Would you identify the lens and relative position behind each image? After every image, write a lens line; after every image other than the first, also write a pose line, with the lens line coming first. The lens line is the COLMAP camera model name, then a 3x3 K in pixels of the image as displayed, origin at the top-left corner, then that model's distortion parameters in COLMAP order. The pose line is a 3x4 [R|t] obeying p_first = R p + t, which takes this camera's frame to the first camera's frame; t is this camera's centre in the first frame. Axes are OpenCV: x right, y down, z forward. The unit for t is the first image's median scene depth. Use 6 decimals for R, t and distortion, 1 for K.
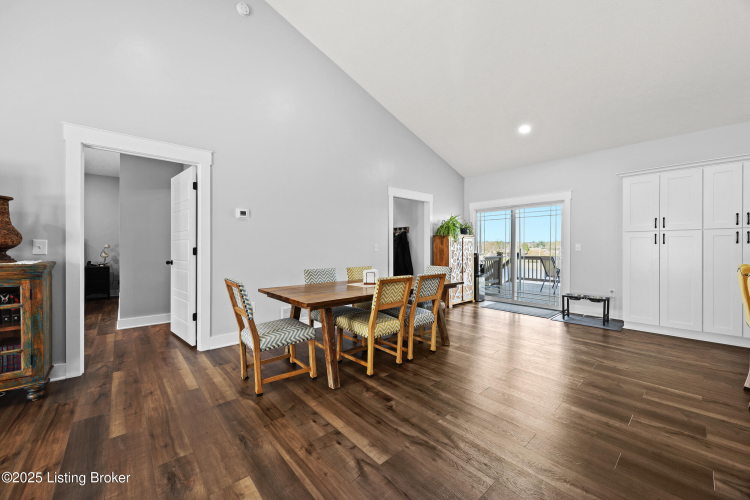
lens RADIAL K [[291.4, 0, 375.0], [0, 291.4, 250.0], [0, 0, 1]] dist [-0.001420, -0.000415]
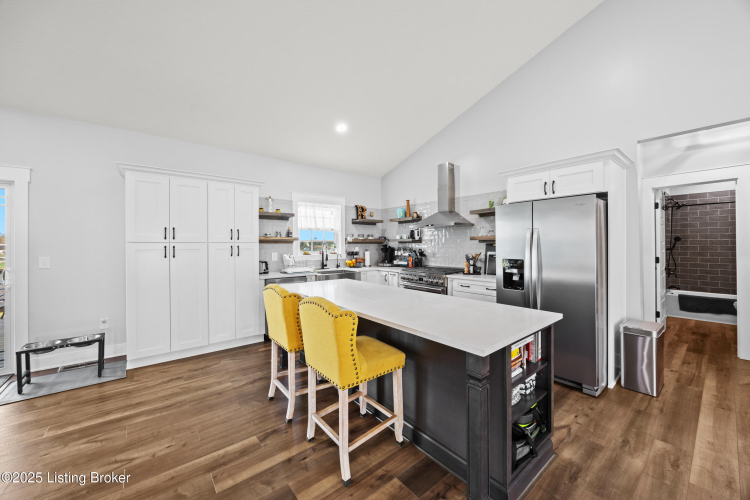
lens RADIAL K [[290.4, 0, 379.0], [0, 290.4, 245.5], [0, 0, 1]] dist [-0.001412, -0.000101]
pose [[0.042822, -0.003196, 0.999078, 0.206298], [0.008972, 0.999956, 0.002814, -0.078793], [-0.999042, 0.008843, 0.042848, 0.494292]]
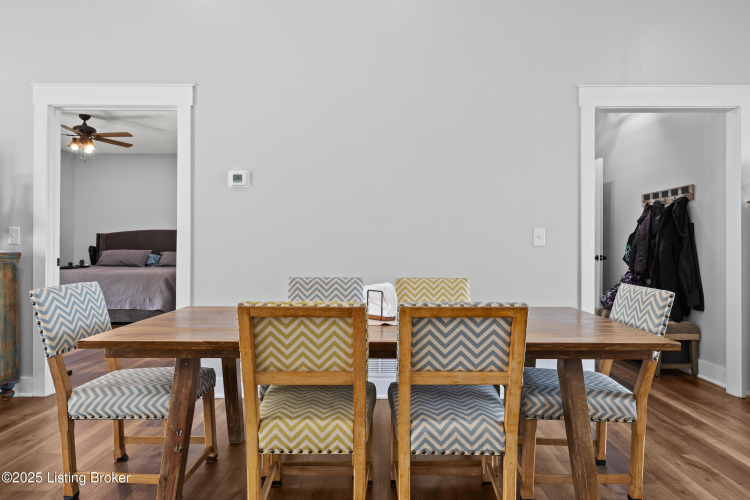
lens RADIAL K [[487.0, 0, 375.0], [0, 487.0, 250.0], [0, 0, 1]] dist [-0.001012, -0.000095]
pose [[0.741607, 0.001850, -0.670832, 0.564243], [-0.008039, 0.999949, -0.006129, 0.031323], [0.670787, 0.009938, 0.741584, 0.624331]]
